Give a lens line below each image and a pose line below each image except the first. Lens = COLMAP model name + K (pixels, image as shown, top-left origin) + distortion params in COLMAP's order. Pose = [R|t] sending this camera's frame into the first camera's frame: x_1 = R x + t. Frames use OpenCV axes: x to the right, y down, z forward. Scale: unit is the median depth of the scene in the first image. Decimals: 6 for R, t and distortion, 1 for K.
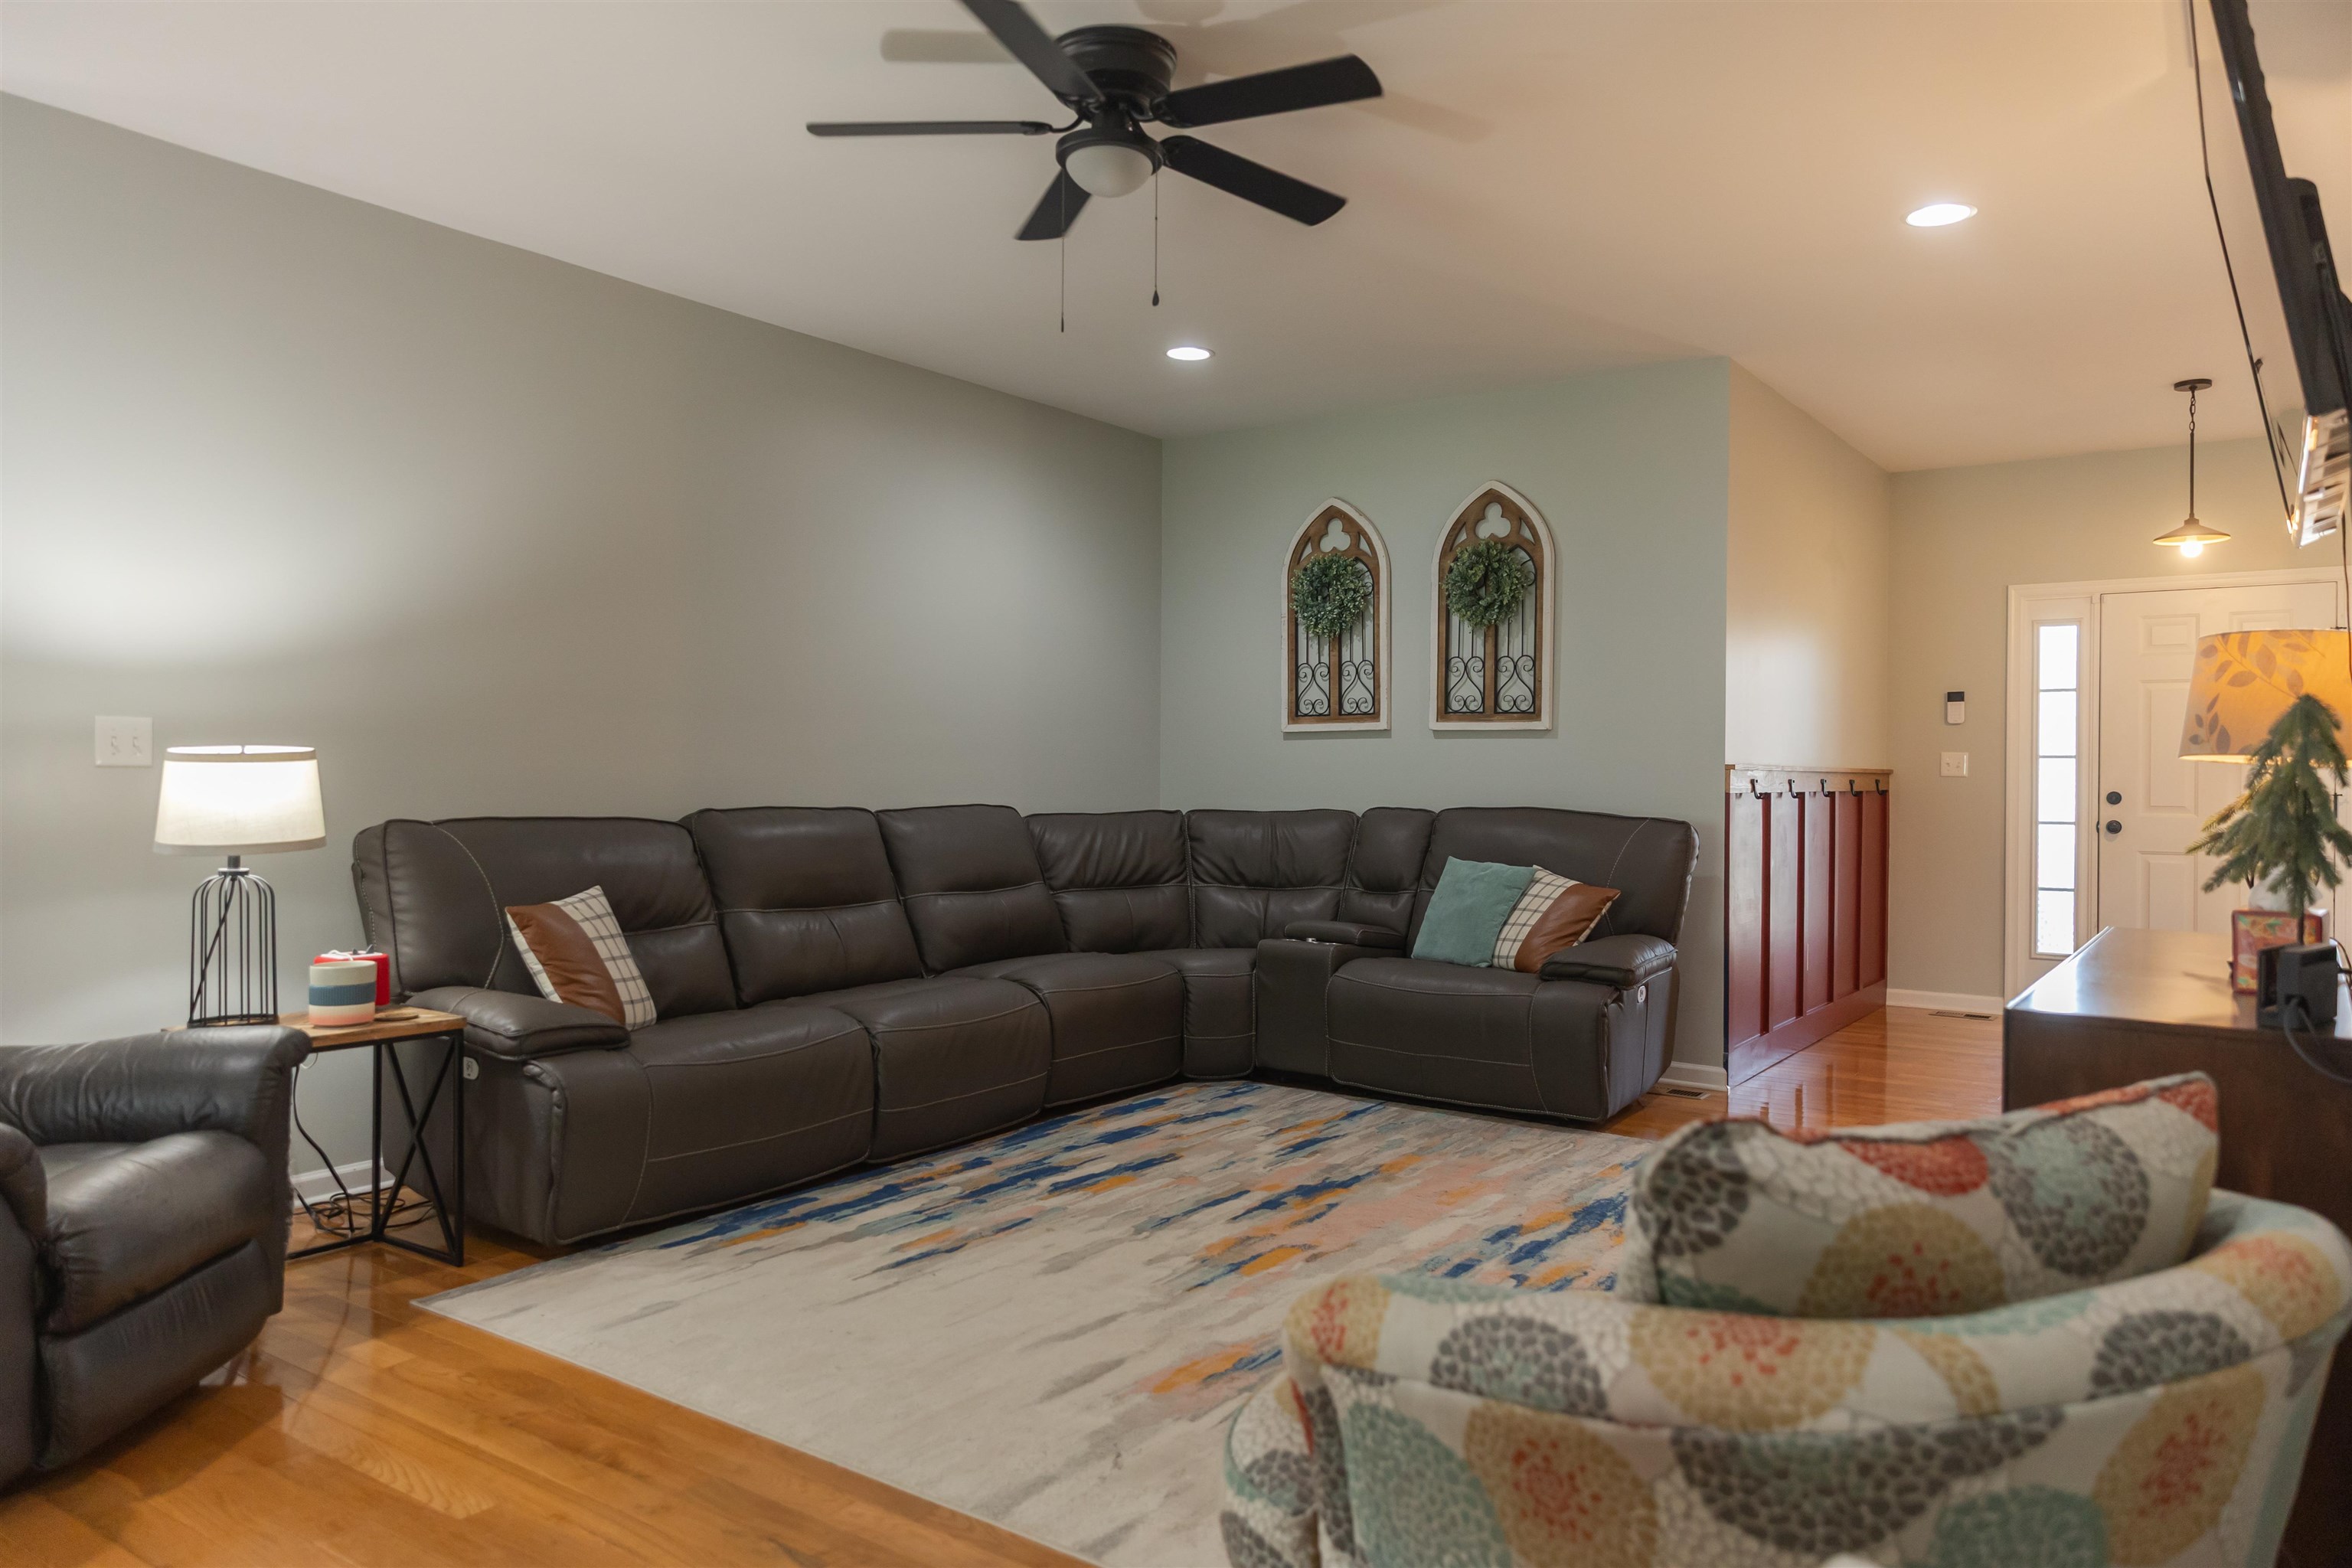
lens RADIAL K [[1565.7, 0, 1187.4], [0, 1565.7, 772.6], [0, 0, 1]] dist [0.016110, -0.005589]
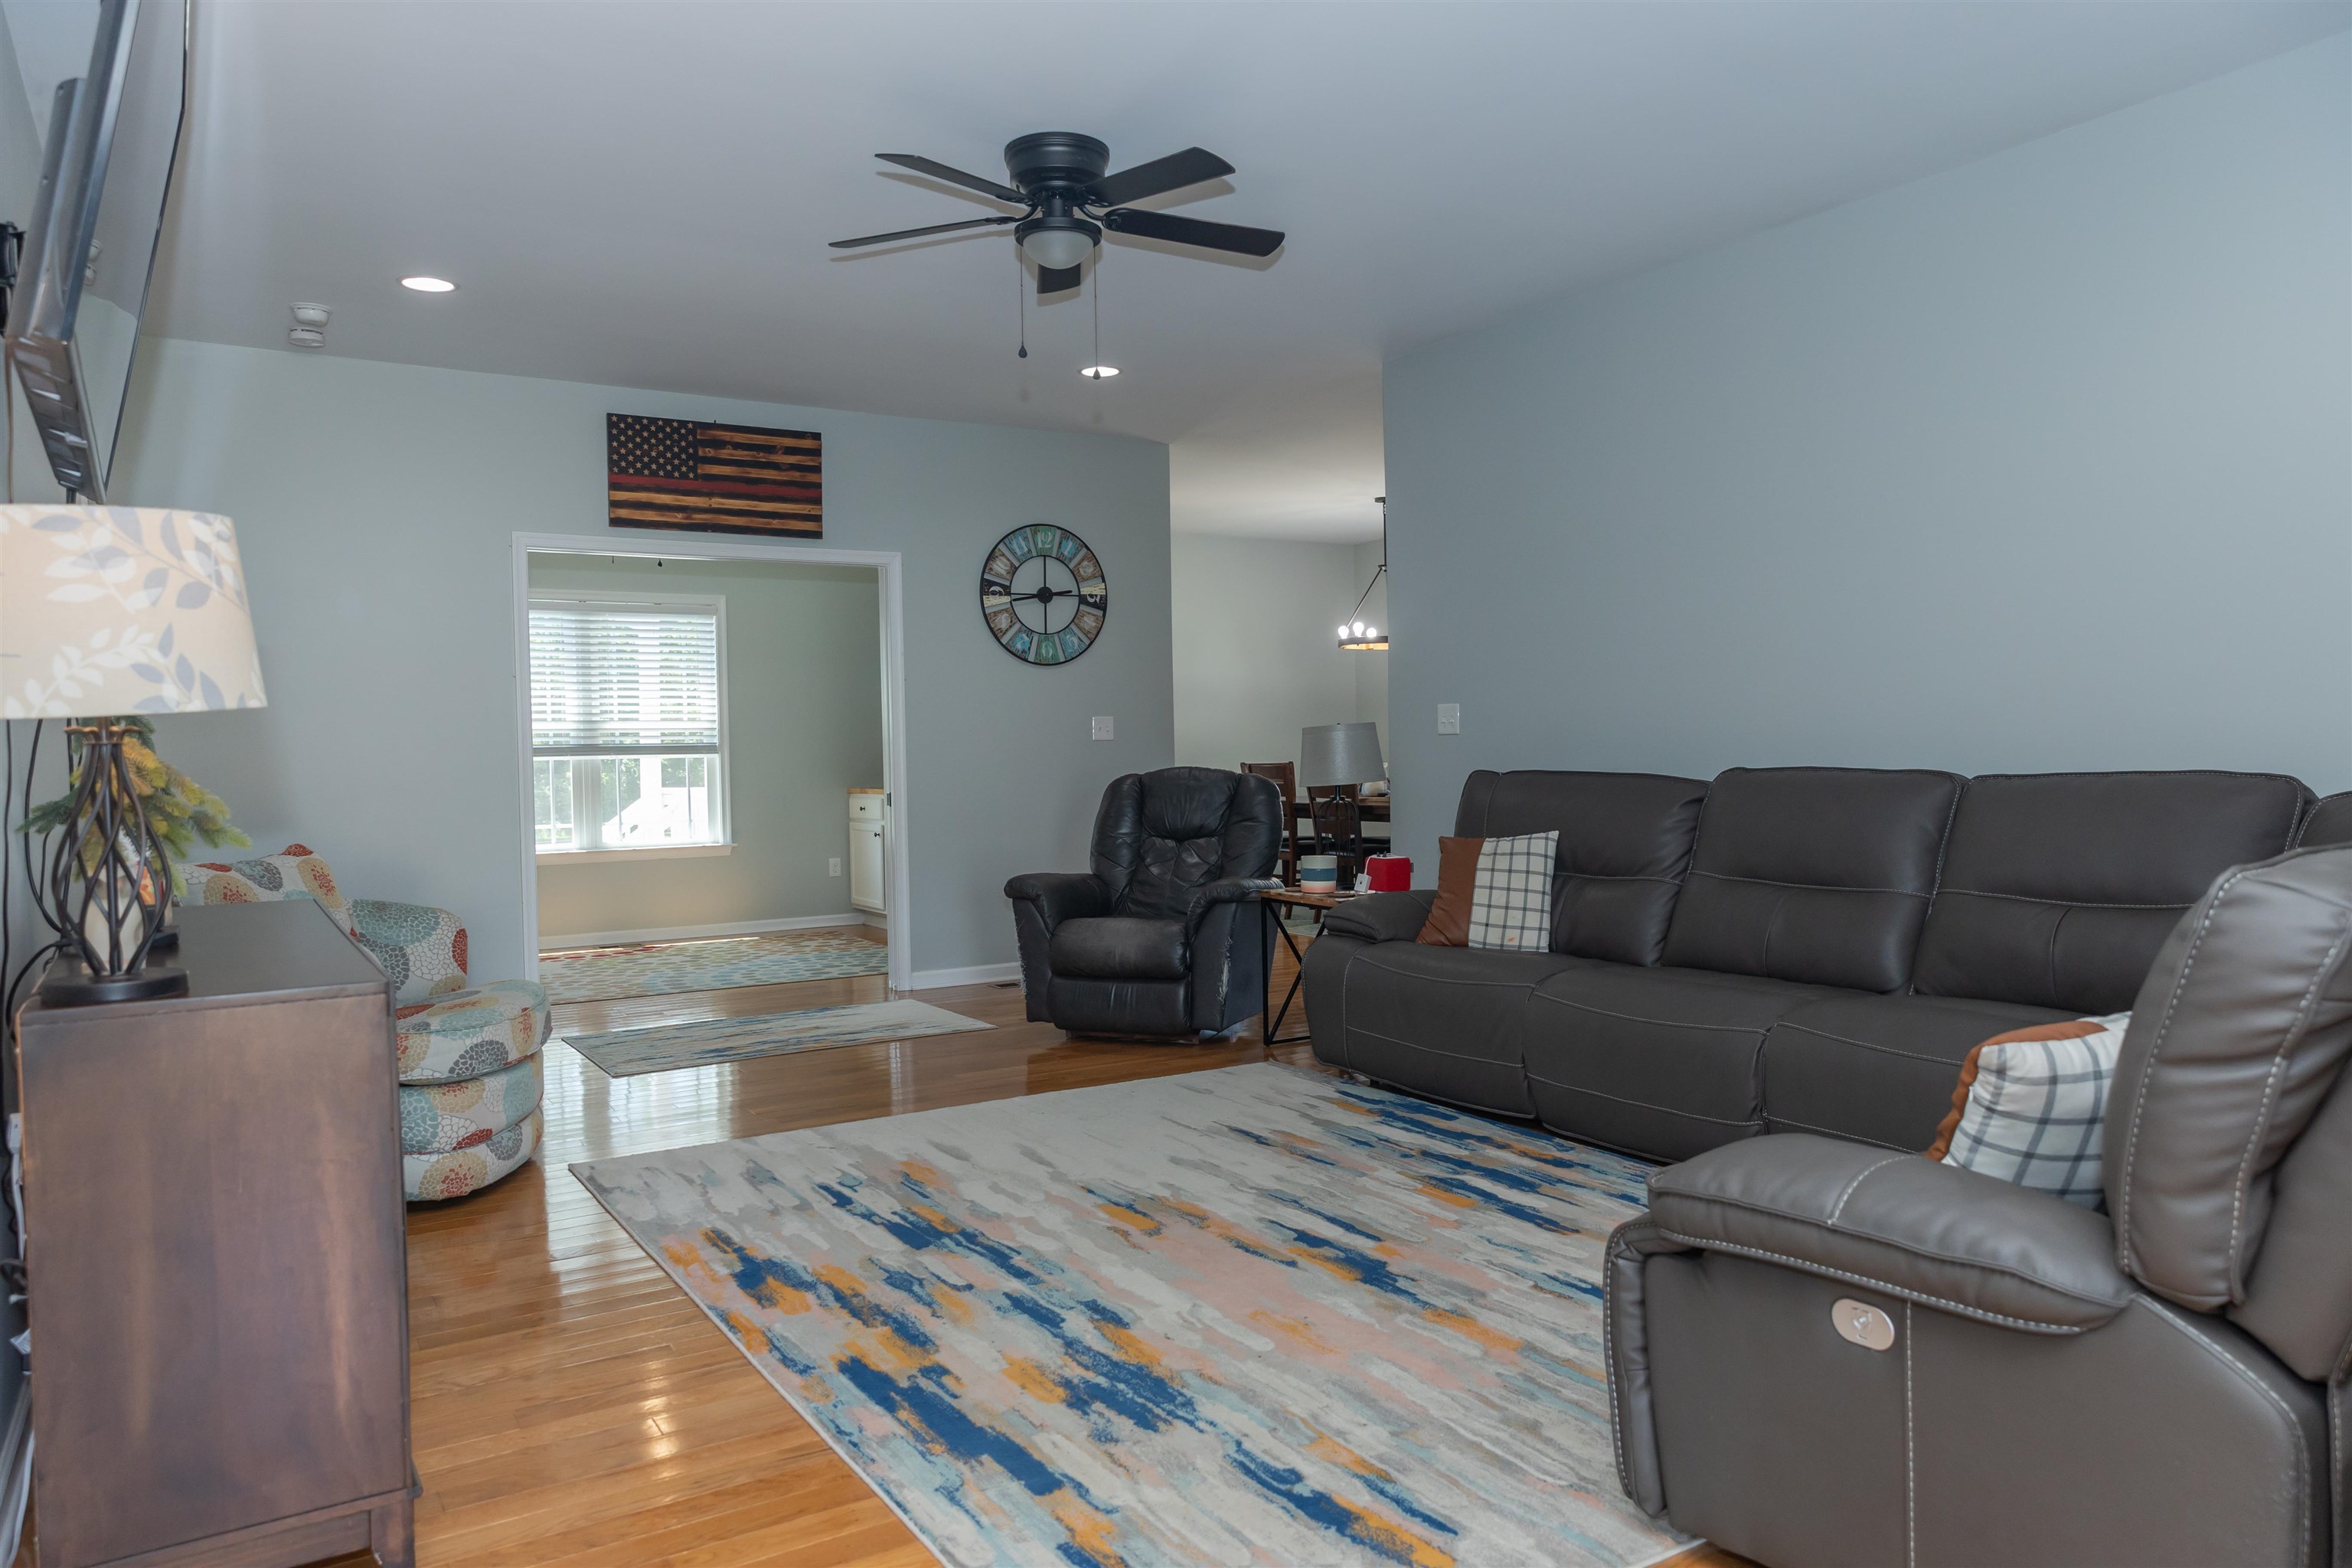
lens RADIAL K [[1565.7, 0, 1190.7], [0, 1565.7, 765.7], [0, 0, 1]] dist [0.016110, -0.005589]
pose [[-0.377880, 0.012075, -0.925776, 0.893435], [0.013395, 0.999882, 0.007574, 0.012161], [0.925758, -0.009539, -0.377997, 1.310757]]
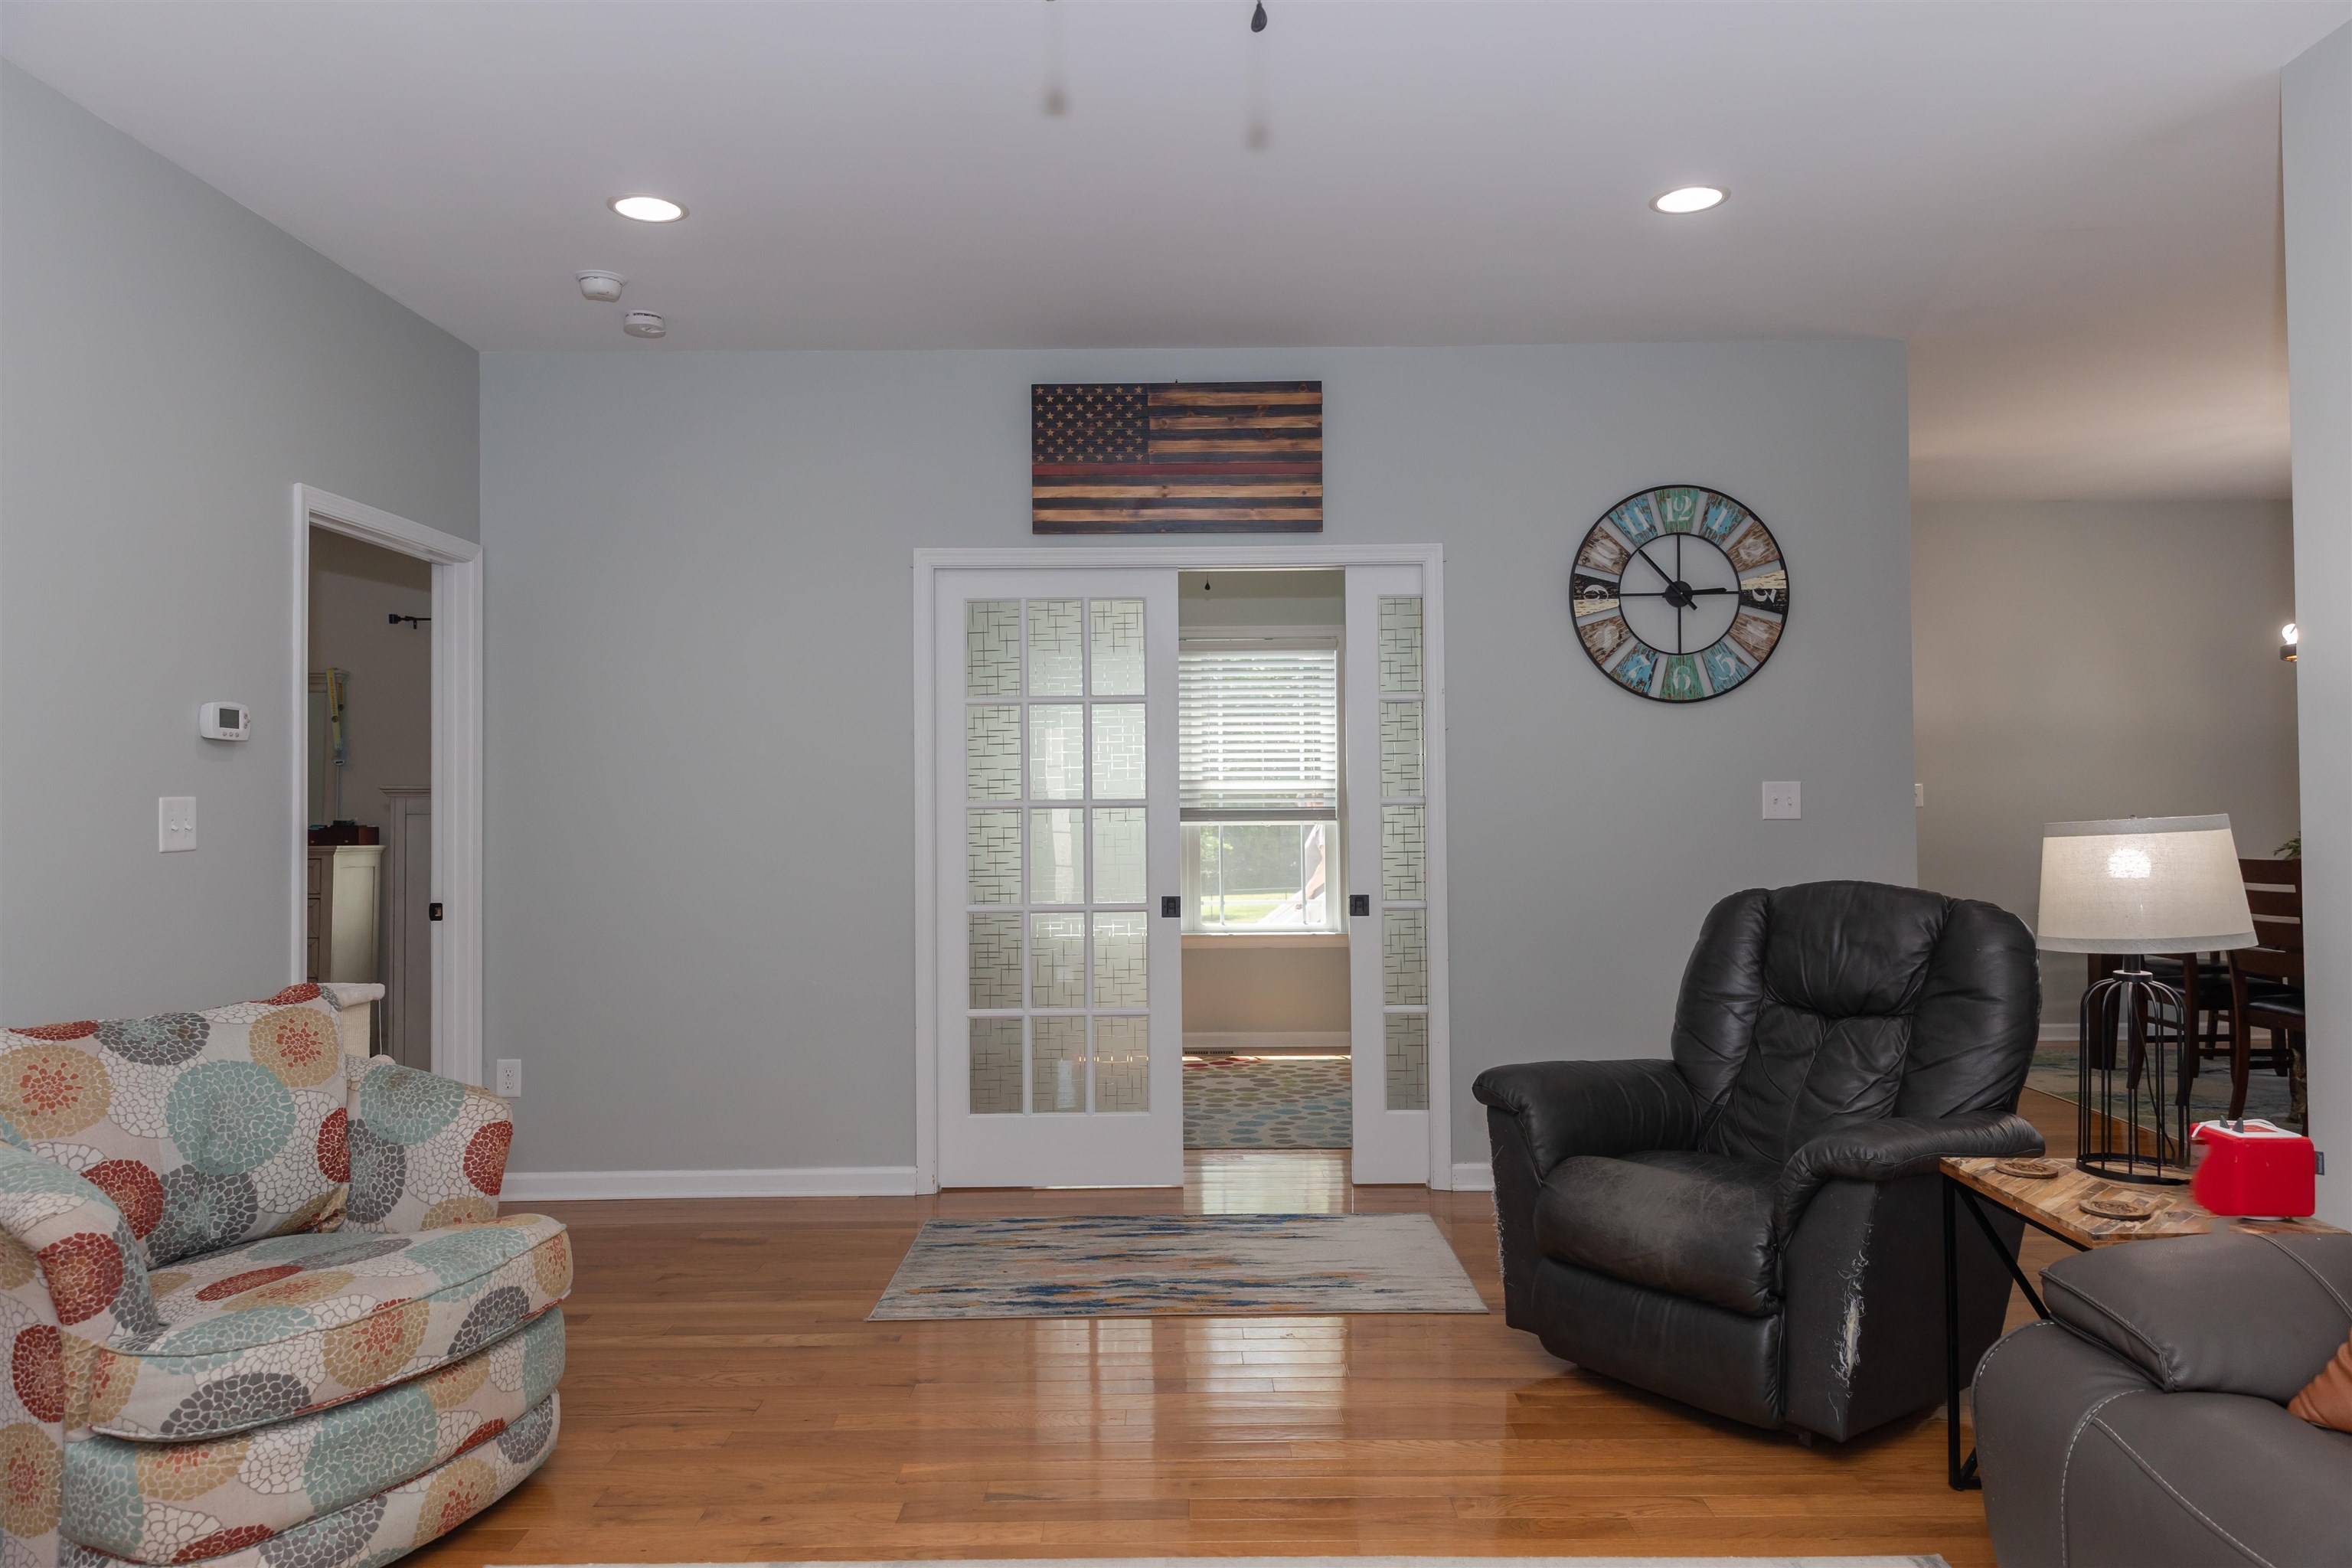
lens RADIAL K [[1565.7, 0, 1181.0], [0, 1565.7, 764.7], [0, 0, 1]] dist [0.016110, -0.005589]
pose [[-0.813977, -0.011087, -0.580791, 0.207984], [0.003651, 0.999700, -0.024202, -0.021500], [0.580886, -0.021820, -0.813693, 1.199391]]
